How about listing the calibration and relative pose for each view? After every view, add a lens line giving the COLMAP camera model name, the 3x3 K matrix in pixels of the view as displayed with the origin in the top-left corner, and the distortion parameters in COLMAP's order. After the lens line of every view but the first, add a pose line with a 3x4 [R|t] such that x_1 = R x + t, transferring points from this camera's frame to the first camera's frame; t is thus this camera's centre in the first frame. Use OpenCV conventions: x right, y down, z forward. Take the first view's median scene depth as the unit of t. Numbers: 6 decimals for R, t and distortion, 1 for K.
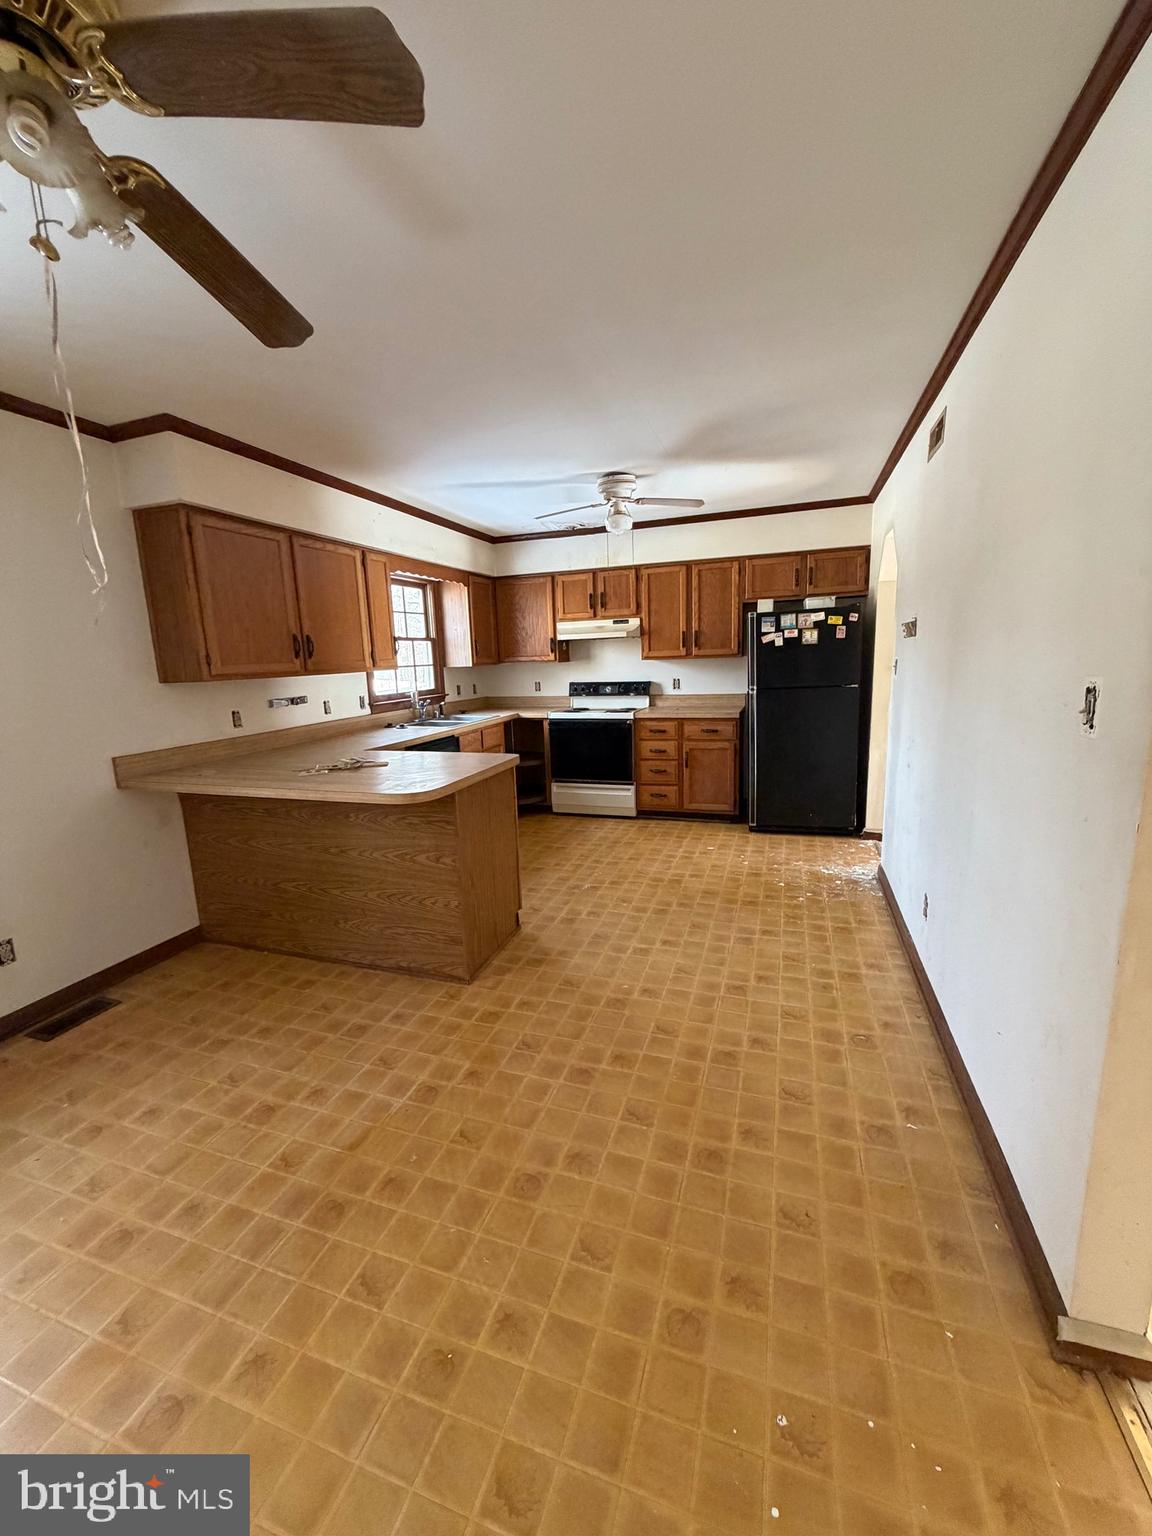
lens RADIAL K [[607.5, 0, 576.0], [0, 607.5, 768.0], [0, 0, 1]] dist [0.000259, 0.000054]
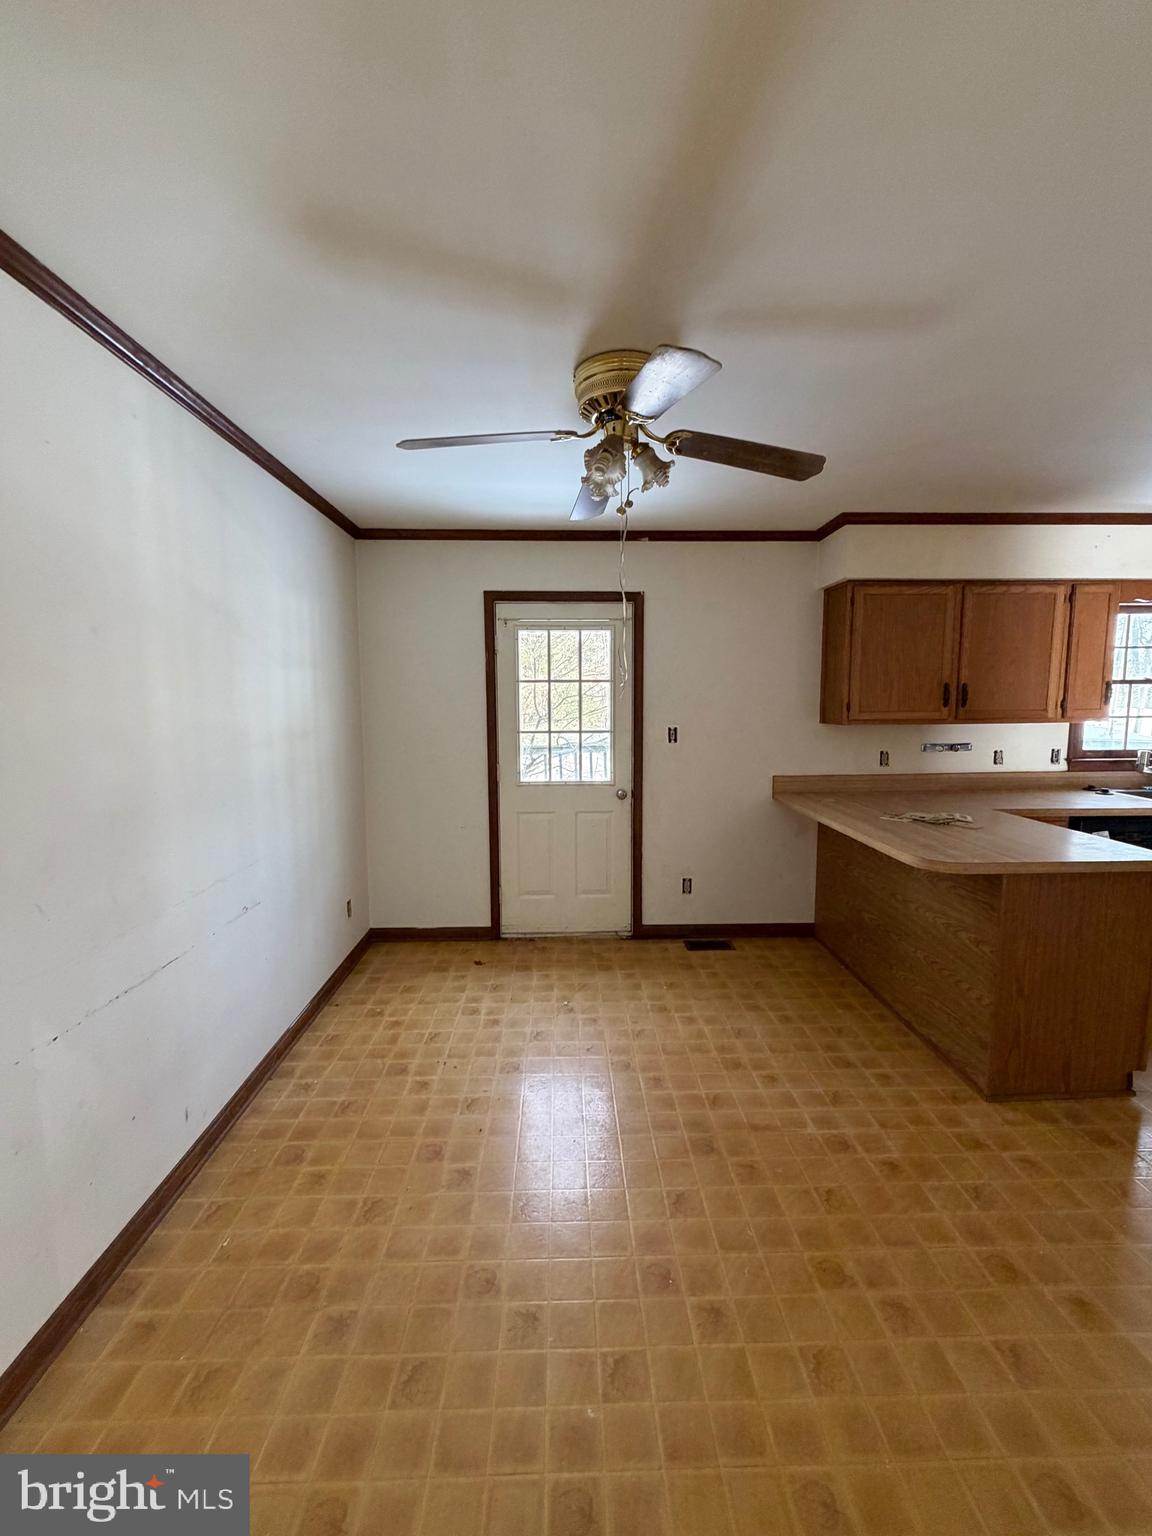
lens RADIAL K [[610.9, 0, 576.9], [0, 610.9, 764.6], [0, 0, 1]] dist [0.000907, -0.000206]
pose [[0.351486, 0.135757, -0.926298, 0.345627], [-0.177495, 0.981148, 0.076445, -0.068127], [0.919213, 0.137544, 0.368956, 0.093347]]
